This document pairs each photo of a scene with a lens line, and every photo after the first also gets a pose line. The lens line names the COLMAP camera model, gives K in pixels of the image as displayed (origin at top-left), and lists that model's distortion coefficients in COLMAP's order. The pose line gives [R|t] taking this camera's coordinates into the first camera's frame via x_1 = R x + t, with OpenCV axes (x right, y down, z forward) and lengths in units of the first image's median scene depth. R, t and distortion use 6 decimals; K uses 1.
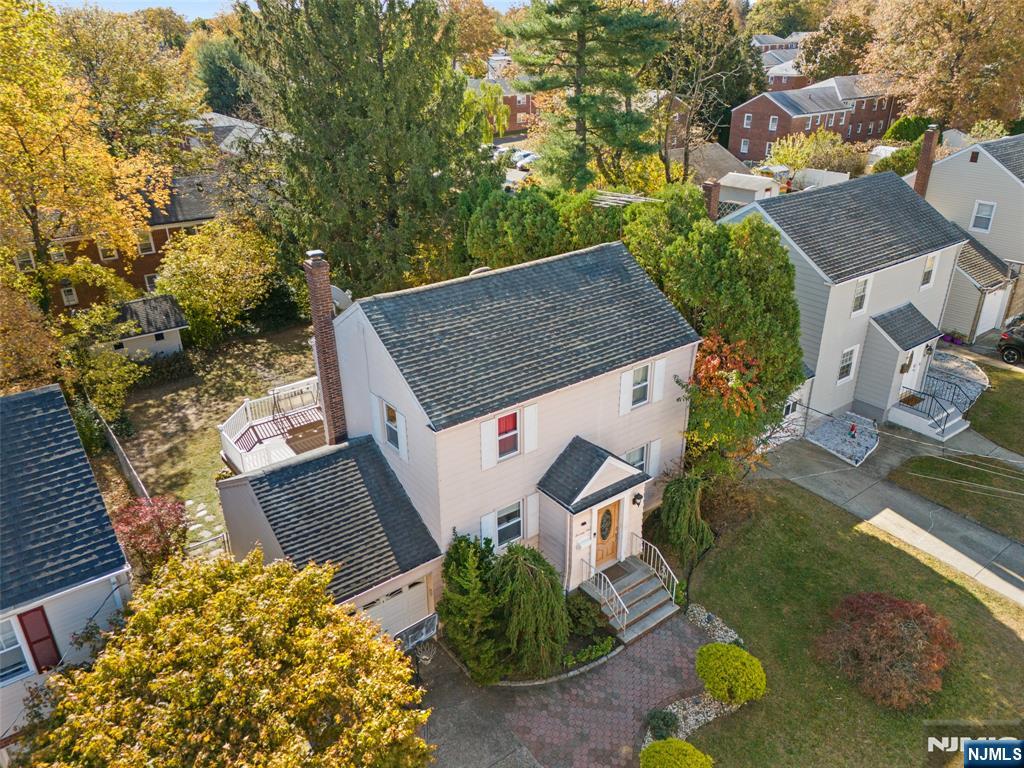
lens RADIAL K [[747.5, 0, 506.9], [0, 747.5, 380.6], [0, 0, 1]] dist [0.040233, -0.025493]
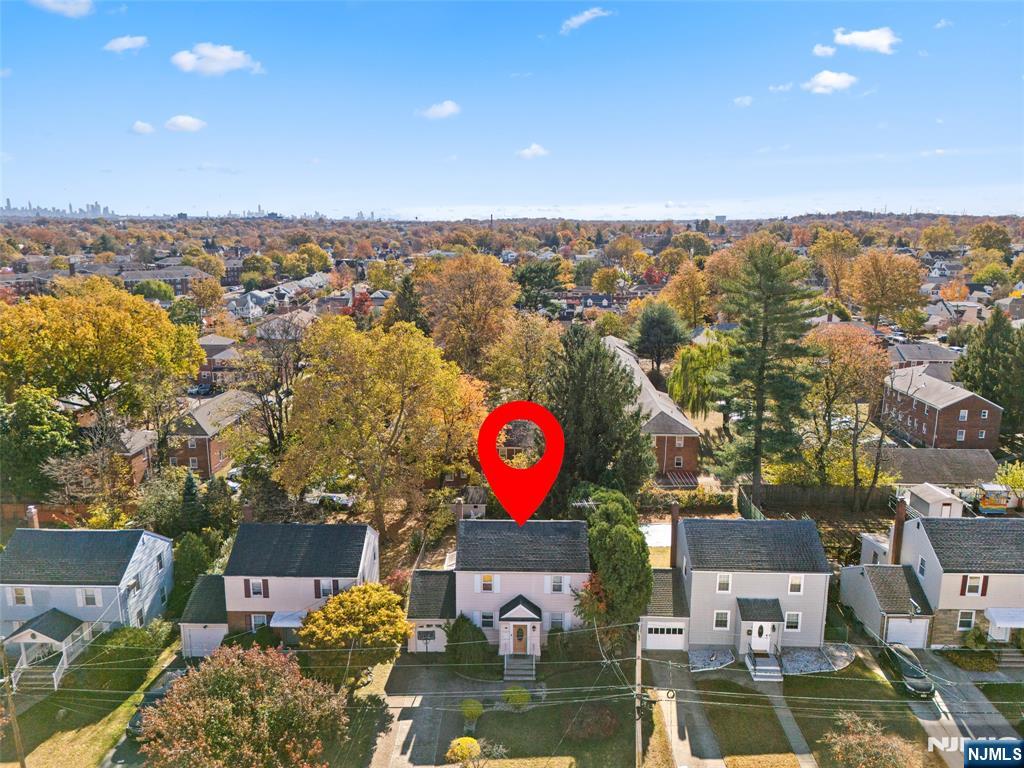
lens RADIAL K [[747.5, 0, 509.4], [0, 747.5, 385.2], [0, 0, 1]] dist [0.040233, -0.025493]
pose [[0.785135, 0.146014, -0.601866, 0.877078], [-0.272711, 0.954032, -0.124303, -0.162499], [0.556049, 0.261730, 0.788864, -0.713174]]
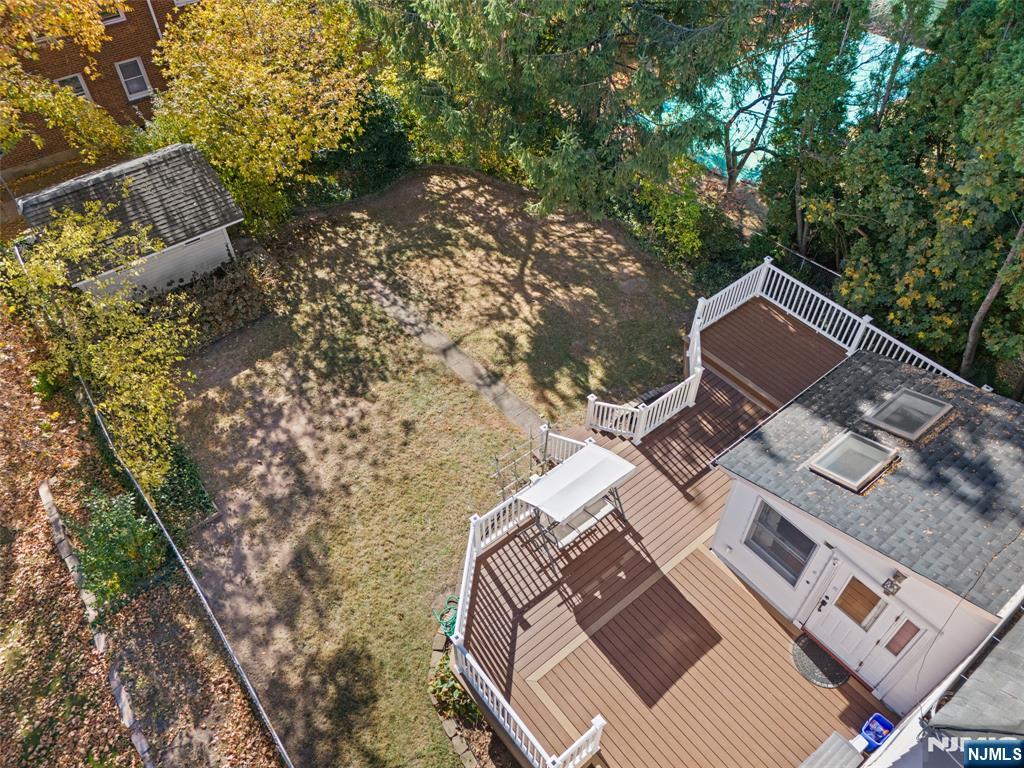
lens RADIAL K [[747.5, 0, 516.5], [0, 747.5, 381.5], [0, 0, 1]] dist [0.040233, -0.025493]
pose [[0.999267, -0.024436, 0.029453, -0.276857], [0.011266, 0.923329, 0.383844, -0.188764], [-0.036575, -0.383231, 0.922928, 0.508639]]
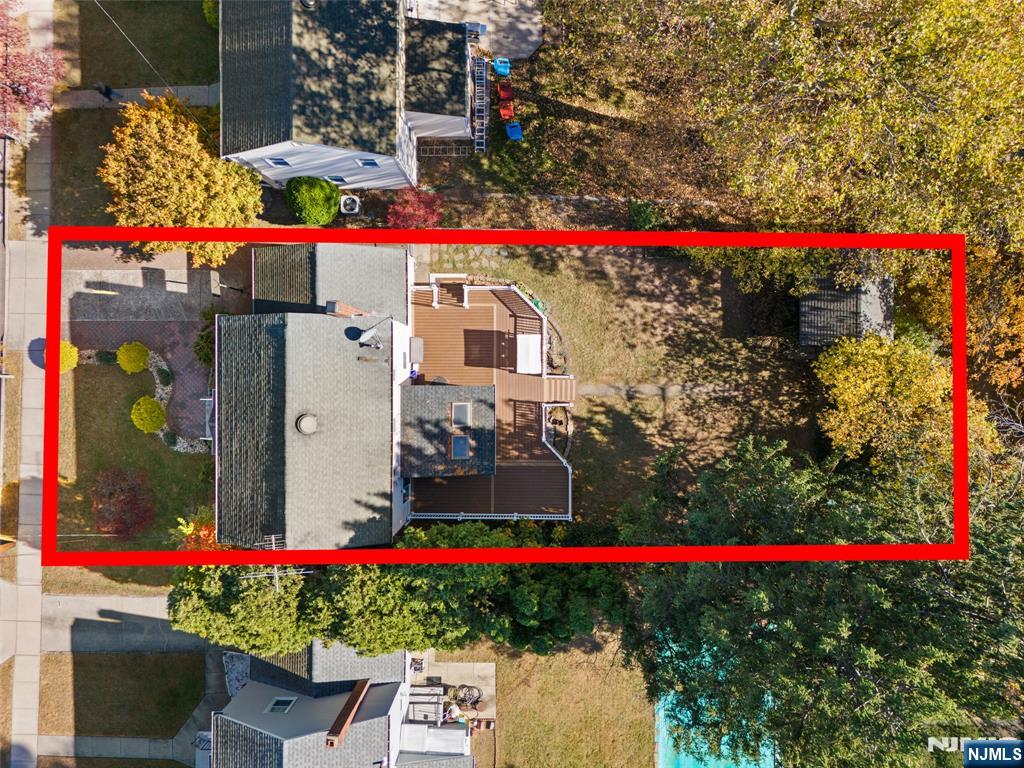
lens RADIAL K [[747.5, 0, 510.3], [0, 747.5, 388.8], [0, 0, 1]] dist [0.040233, -0.025493]
pose [[-0.599695, 0.799987, 0.019667, -0.202769], [-0.319457, -0.261863, 0.910700, -0.915338], [0.733698, 0.539860, 0.412599, 0.428887]]
